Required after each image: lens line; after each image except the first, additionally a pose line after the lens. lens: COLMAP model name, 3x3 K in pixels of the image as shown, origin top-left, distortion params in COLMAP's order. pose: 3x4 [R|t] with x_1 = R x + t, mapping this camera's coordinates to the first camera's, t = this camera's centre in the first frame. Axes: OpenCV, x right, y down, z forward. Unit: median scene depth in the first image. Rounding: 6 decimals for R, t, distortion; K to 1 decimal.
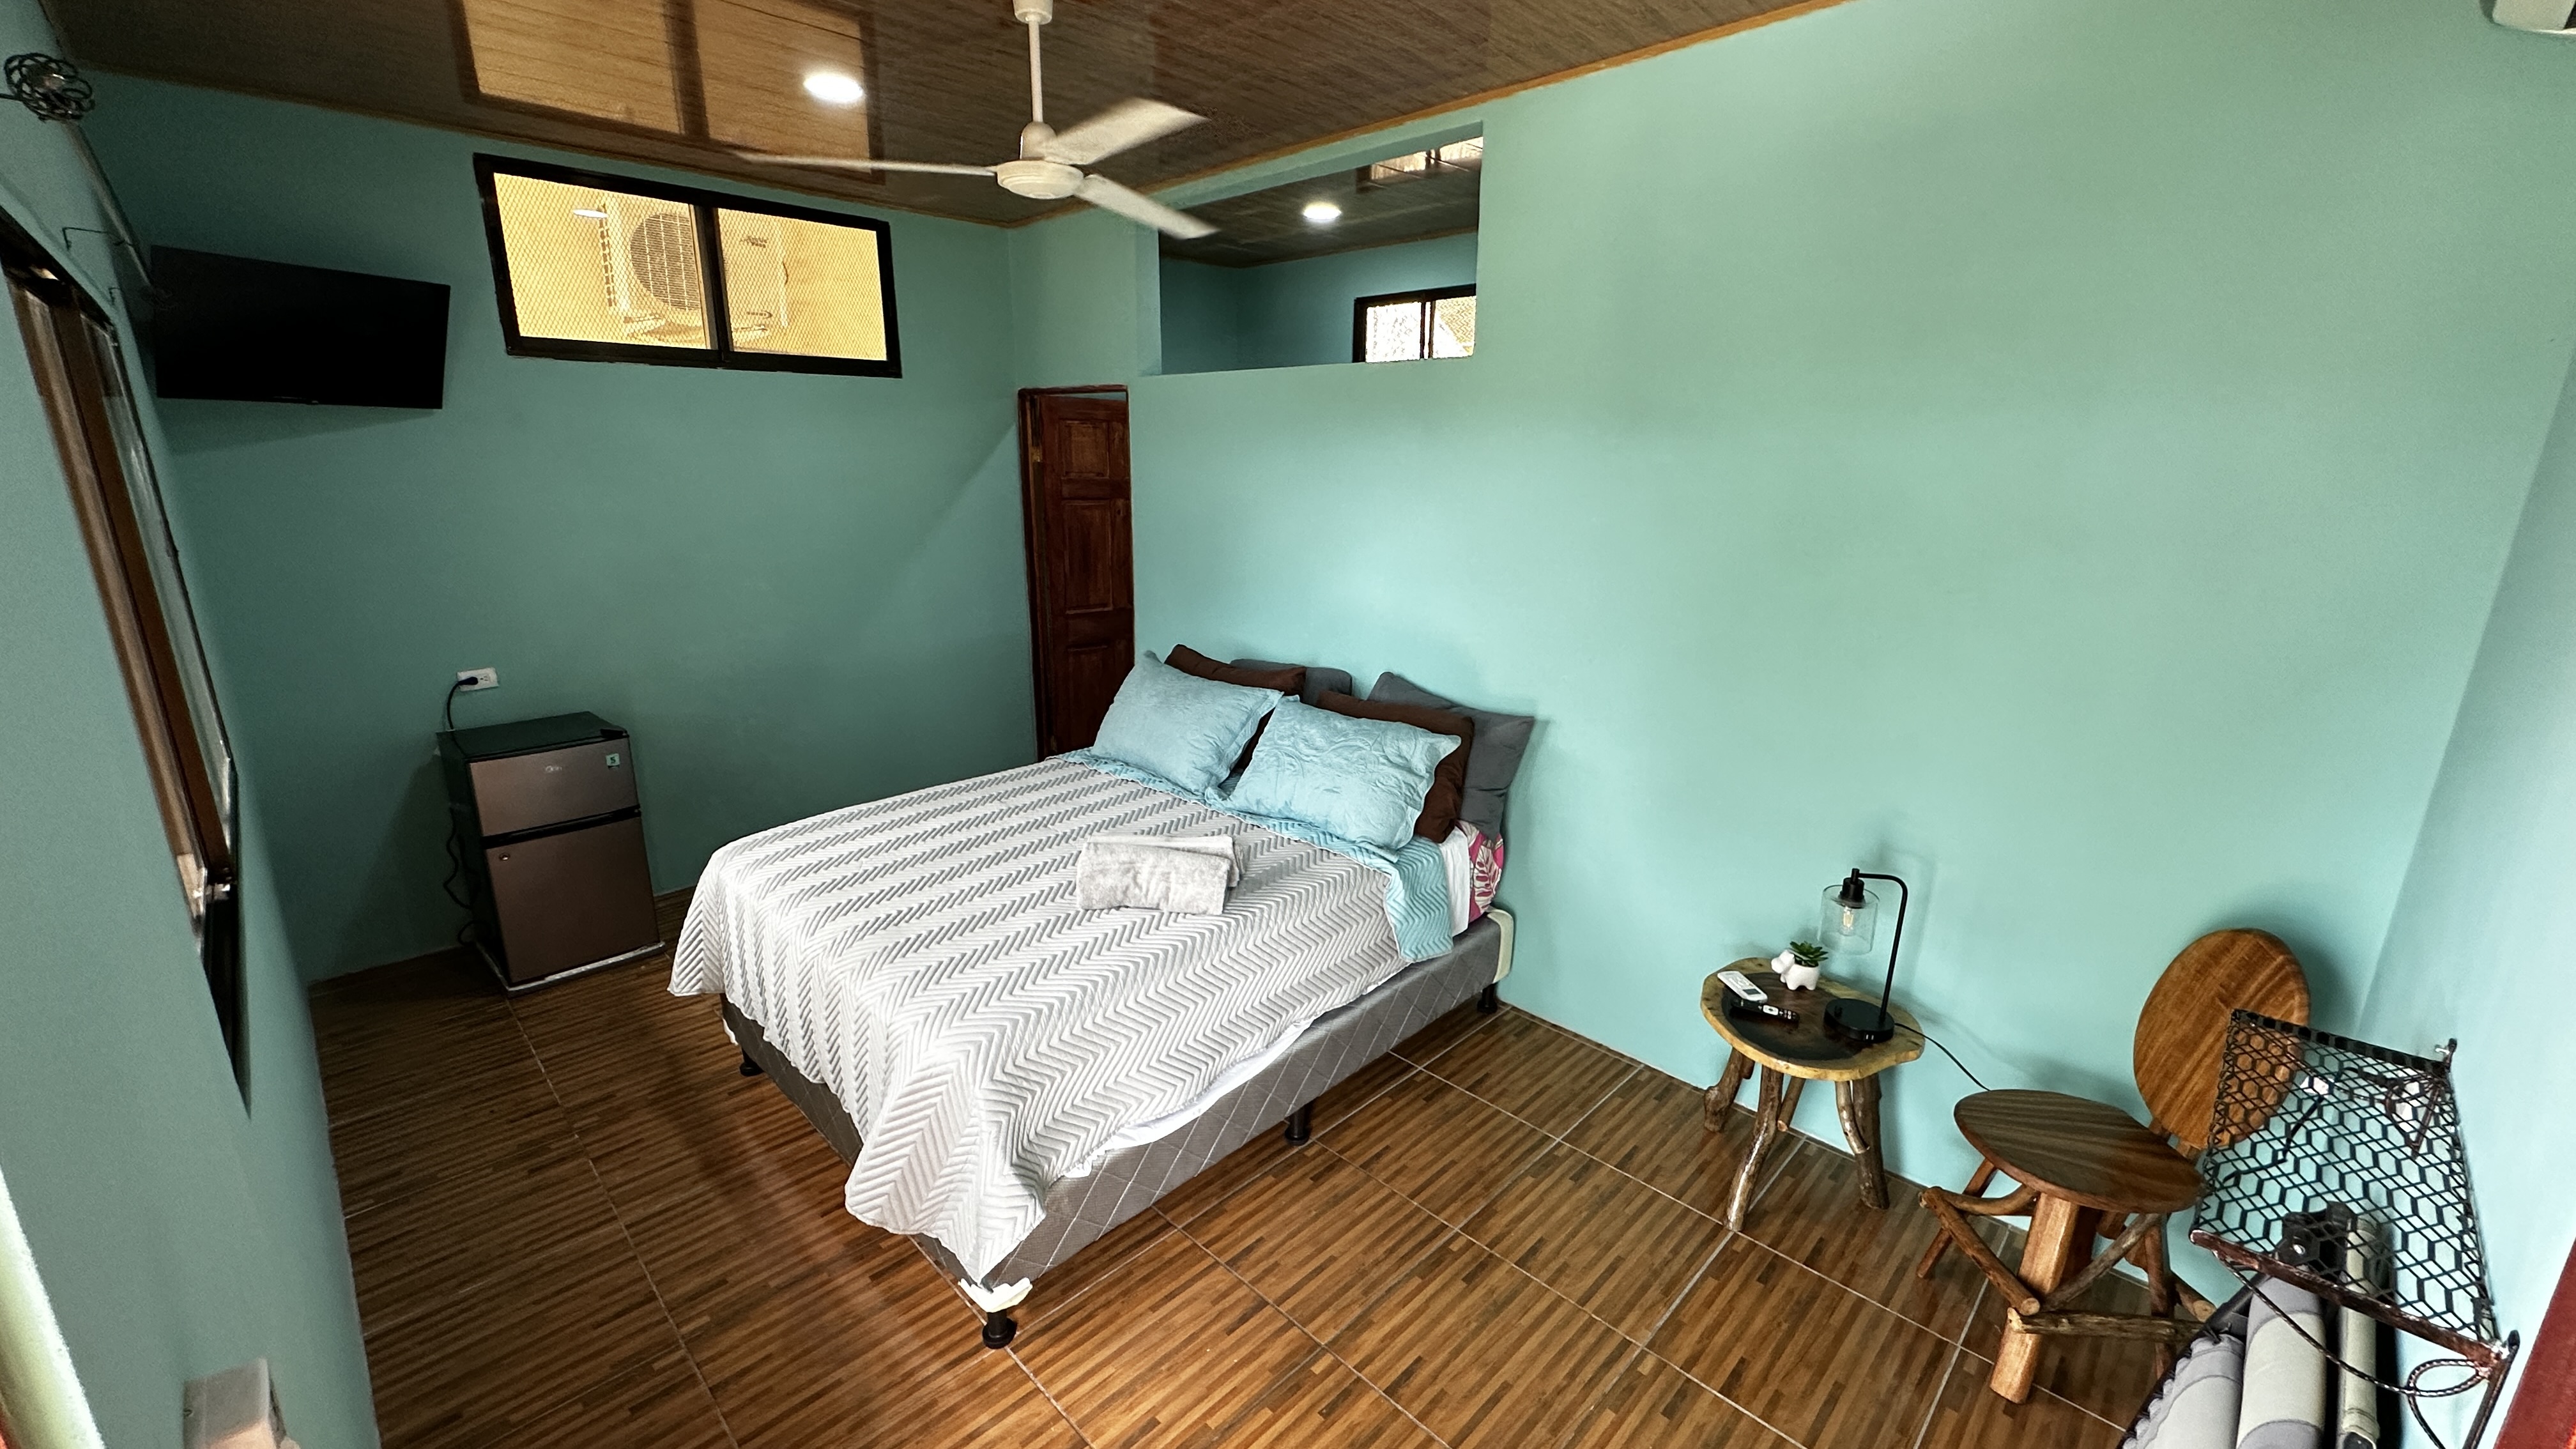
lens RADIAL K [[1025.4, 0, 1281.6], [0, 1025.4, 726.9], [0, 0, 1]] dist [0.001045, -0.000002]
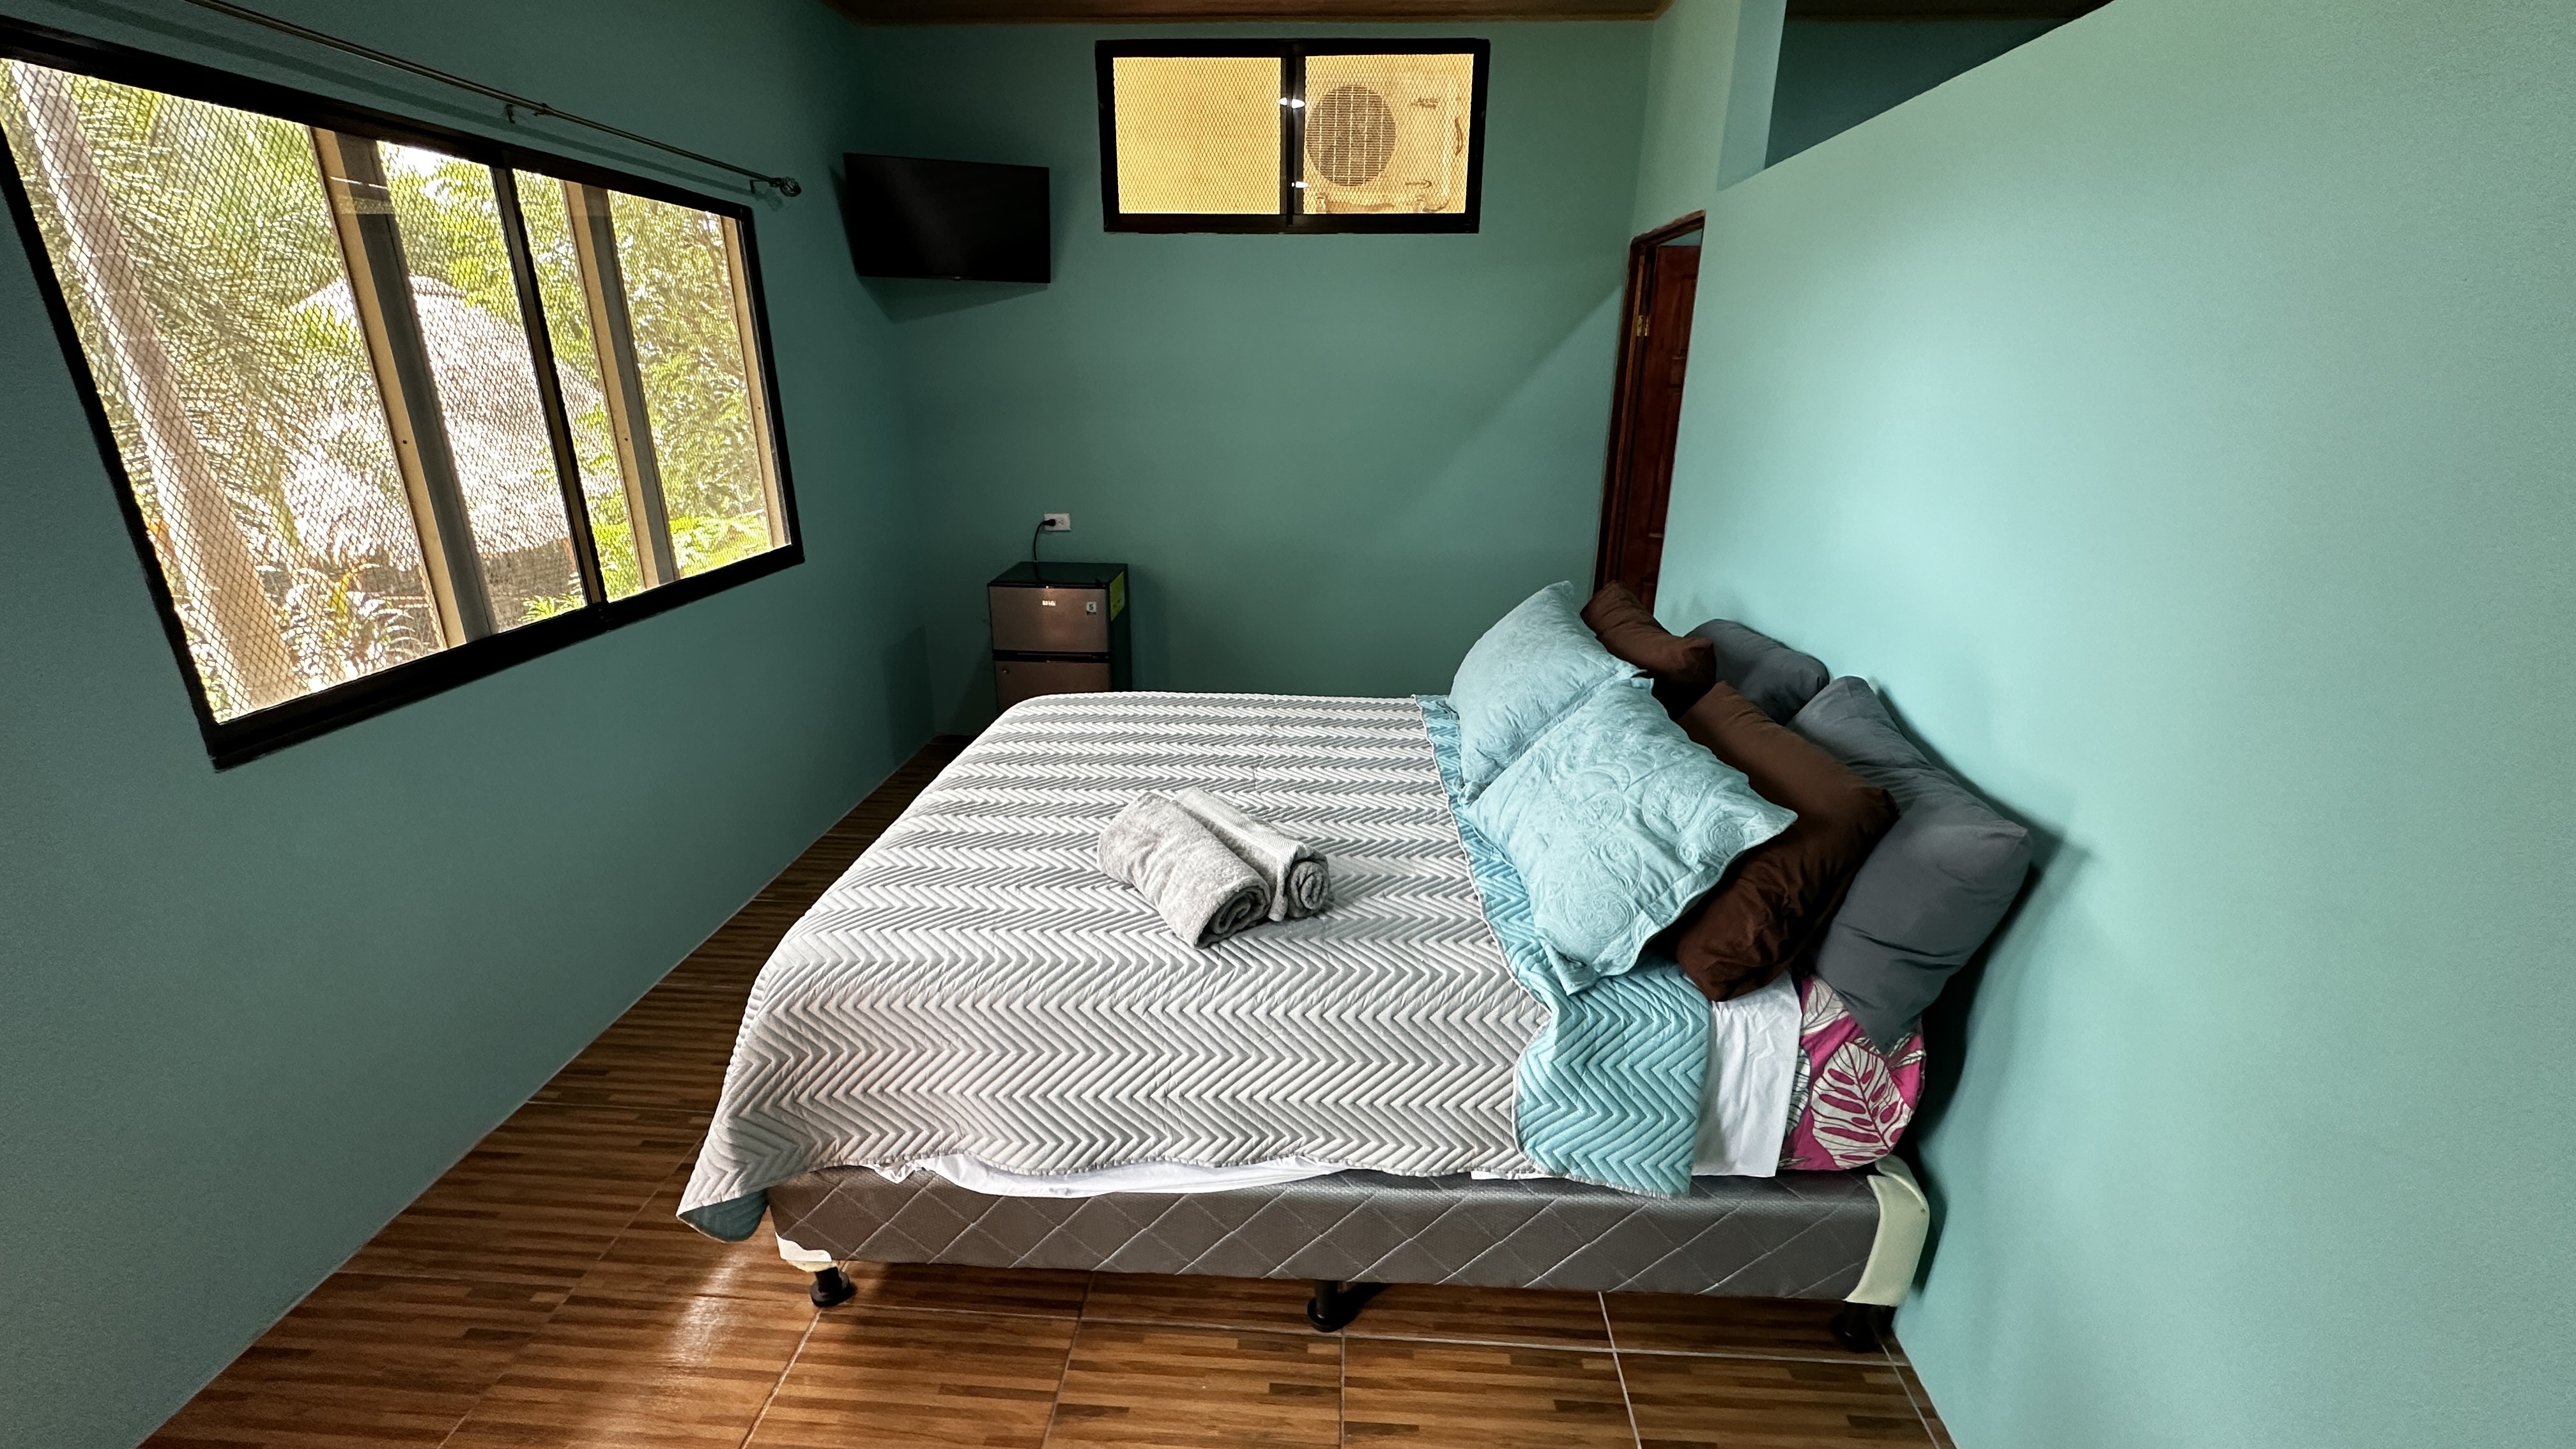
lens RADIAL K [[1025.4, 0, 1295.6], [0, 1025.4, 724.5], [0, 0, 1]] dist [0.001045, -0.000002]
pose [[0.663258, 0.243407, -0.707701, 0.331421], [-0.196523, 0.969092, 0.149128, -0.057327], [0.722127, 0.040169, 0.690594, 0.448006]]
